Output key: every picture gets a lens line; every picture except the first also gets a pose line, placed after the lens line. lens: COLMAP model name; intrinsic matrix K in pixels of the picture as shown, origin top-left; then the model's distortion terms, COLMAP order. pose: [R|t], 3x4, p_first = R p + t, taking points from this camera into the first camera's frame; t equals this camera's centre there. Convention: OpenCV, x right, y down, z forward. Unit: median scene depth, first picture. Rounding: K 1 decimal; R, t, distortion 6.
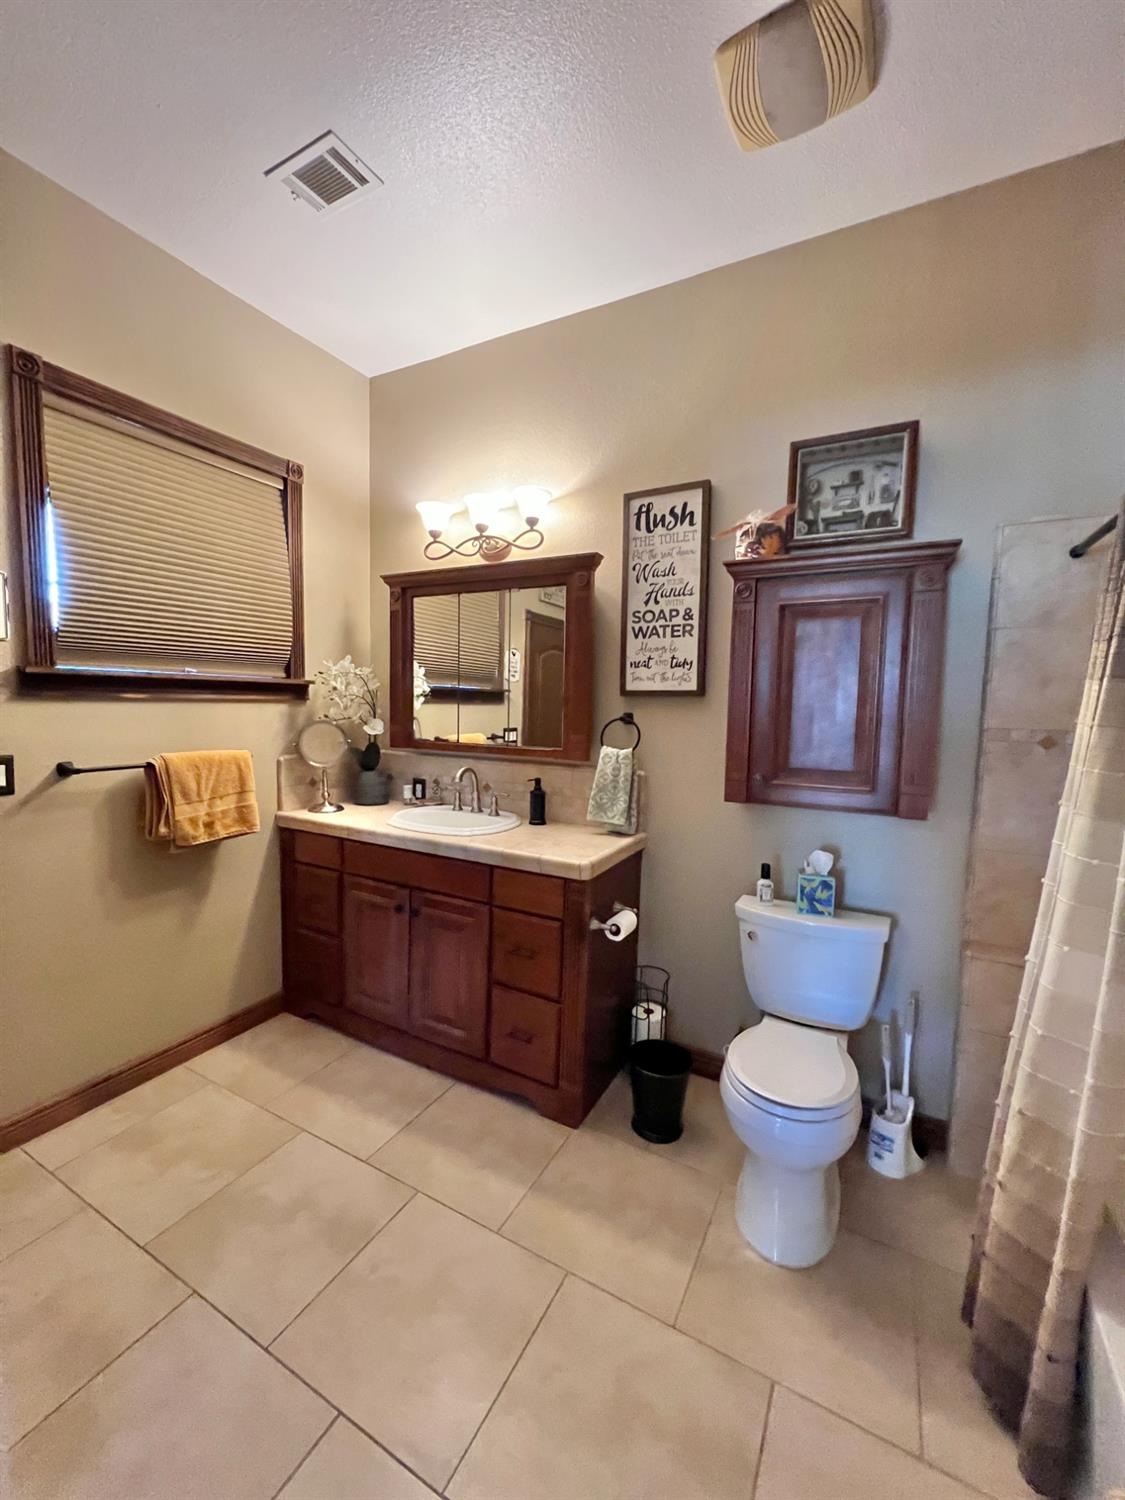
lens RADIAL K [[600.3, 0, 560.5], [0, 600.3, 745.5], [0, 0, 1]] dist [-0.000943, 0.000172]
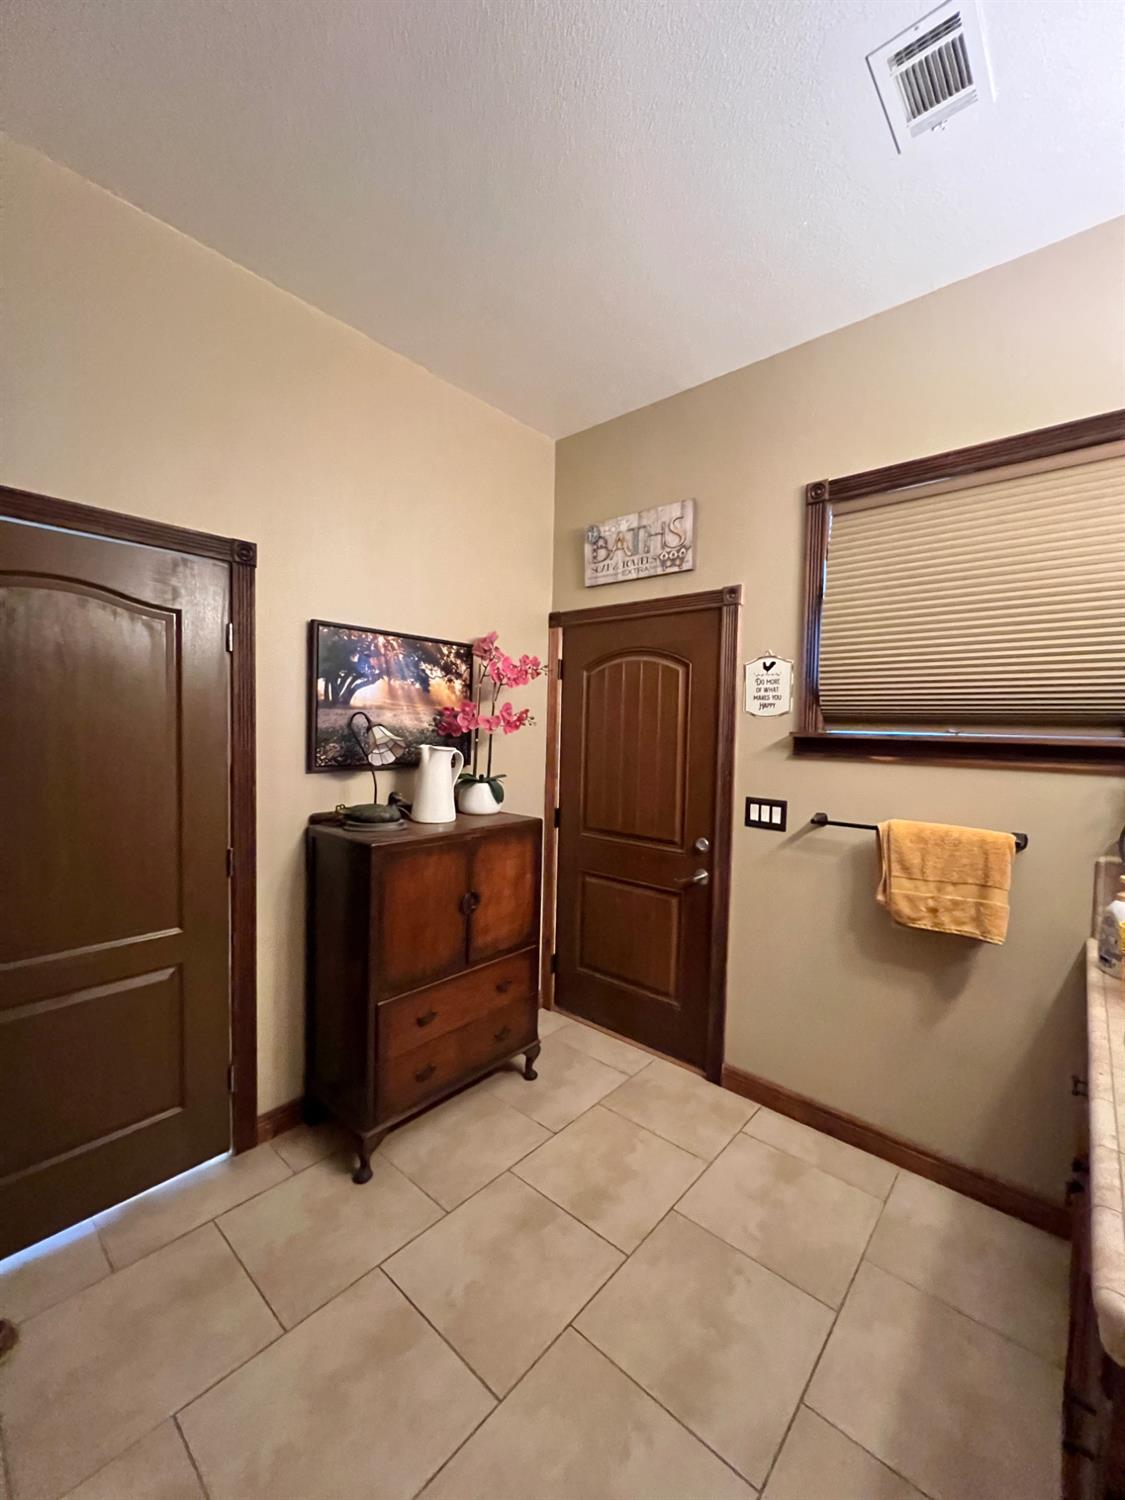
lens RADIAL K [[600.3, 0, 564.5], [0, 600.3, 749.1], [0, 0, 1]] dist [-0.000943, 0.000172]
pose [[-0.211227, 0.011383, -0.977371, 0.440284], [-0.104923, 0.993890, 0.034251, -0.087941], [0.971789, 0.109783, -0.208743, 0.790047]]
